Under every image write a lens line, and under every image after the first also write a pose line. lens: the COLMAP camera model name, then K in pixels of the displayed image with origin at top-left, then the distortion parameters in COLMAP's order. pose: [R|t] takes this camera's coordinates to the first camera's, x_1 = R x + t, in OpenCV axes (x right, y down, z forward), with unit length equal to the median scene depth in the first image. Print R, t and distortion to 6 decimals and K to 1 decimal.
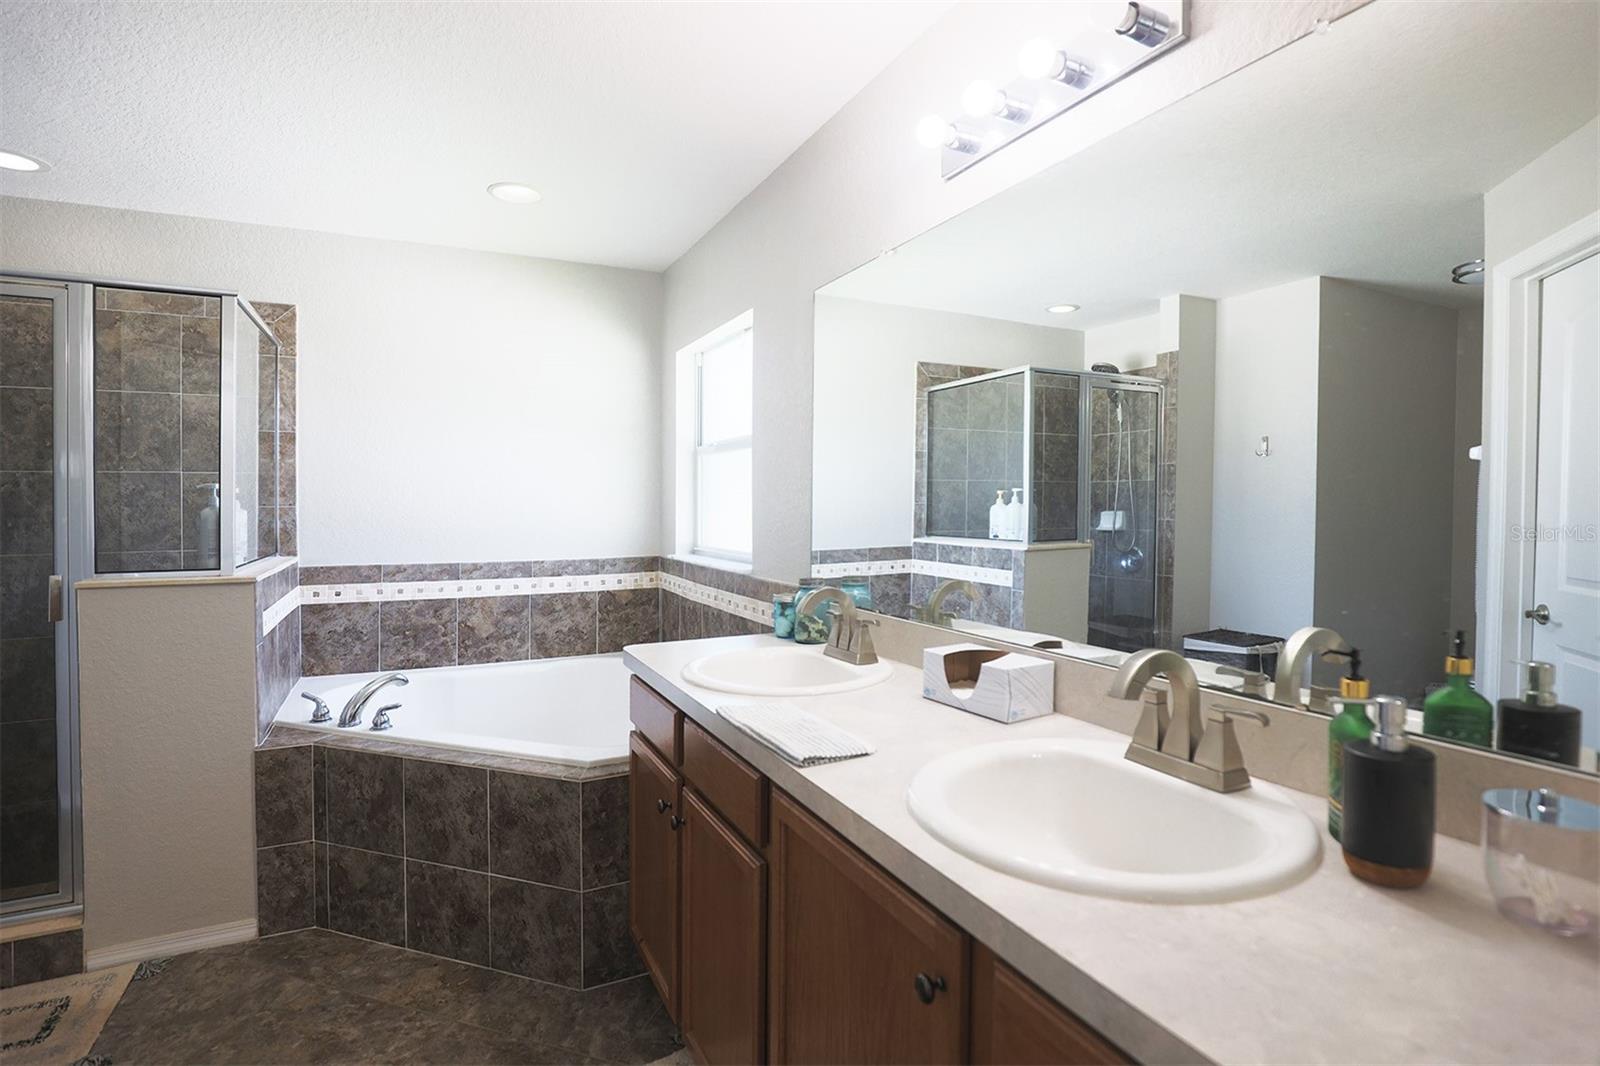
lens RADIAL K [[796.0, 0, 797.5], [0, 796.0, 517.0], [0, 0, 1]] dist [-0.022941, 0.000216]
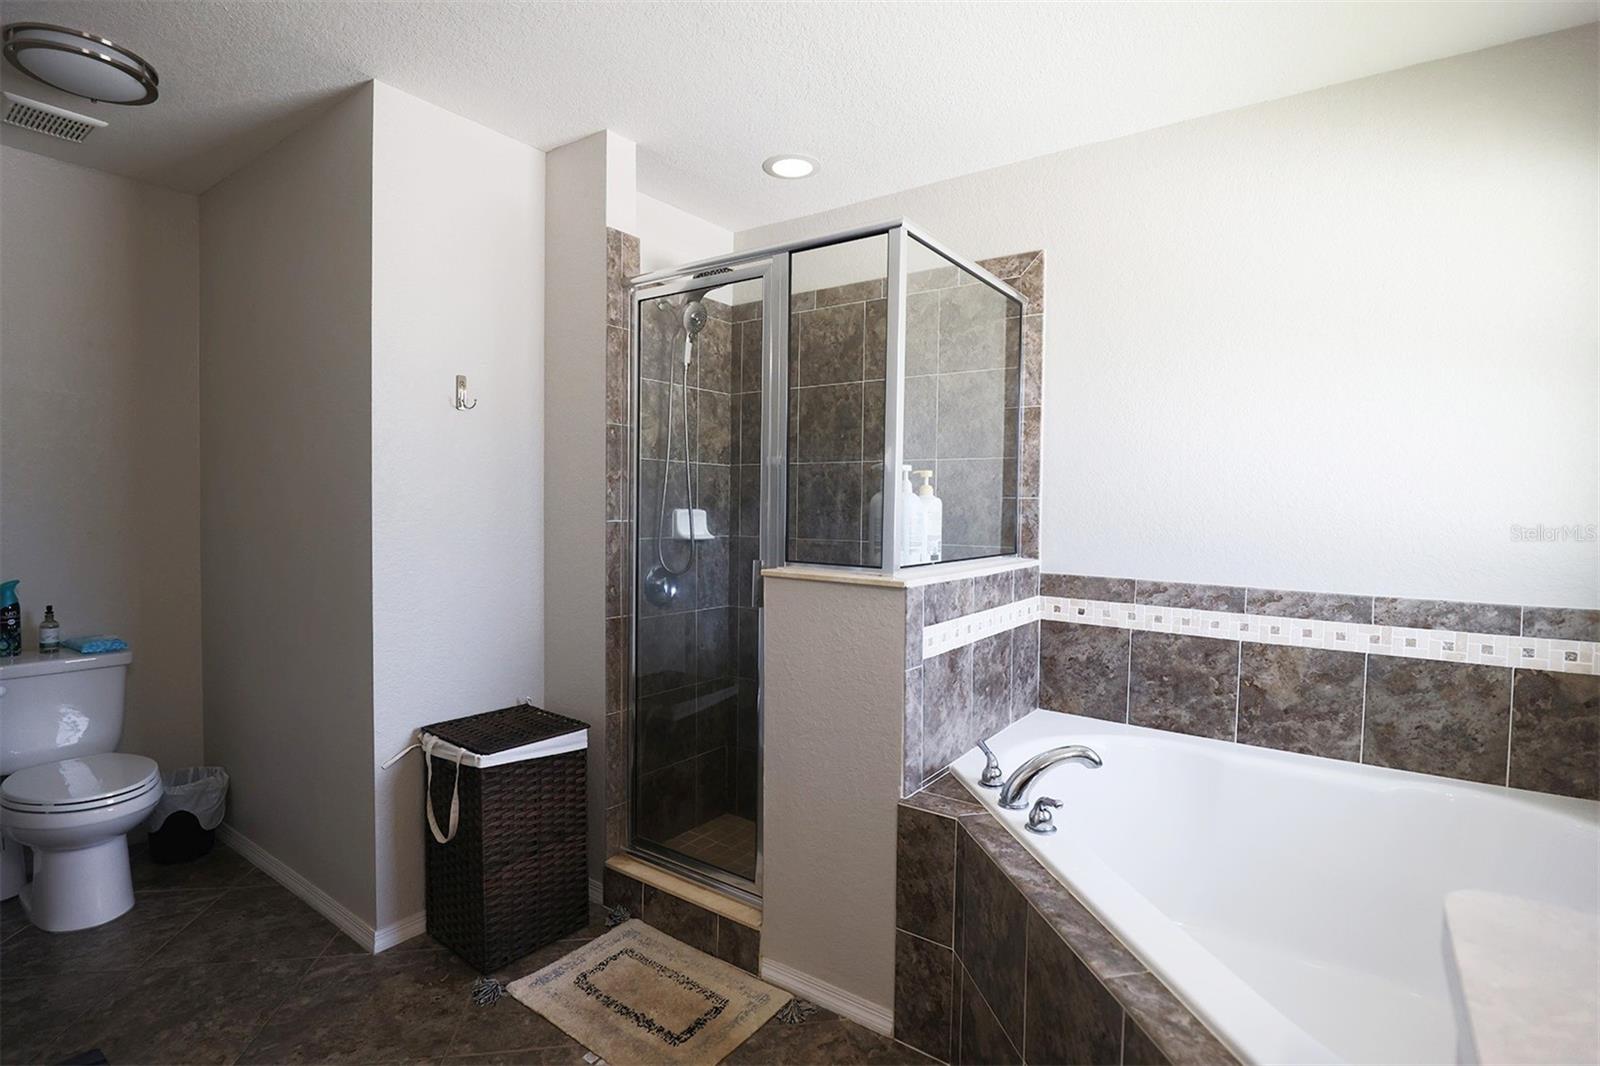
lens RADIAL K [[796.0, 0, 797.5], [0, 796.0, 517.0], [0, 0, 1]] dist [-0.022941, 0.000216]
pose [[0.490882, 0.025979, -0.870839, -0.043859], [-0.033845, 0.999369, 0.010735, 0.005581], [0.870569, 0.024204, 0.491451, 0.374057]]
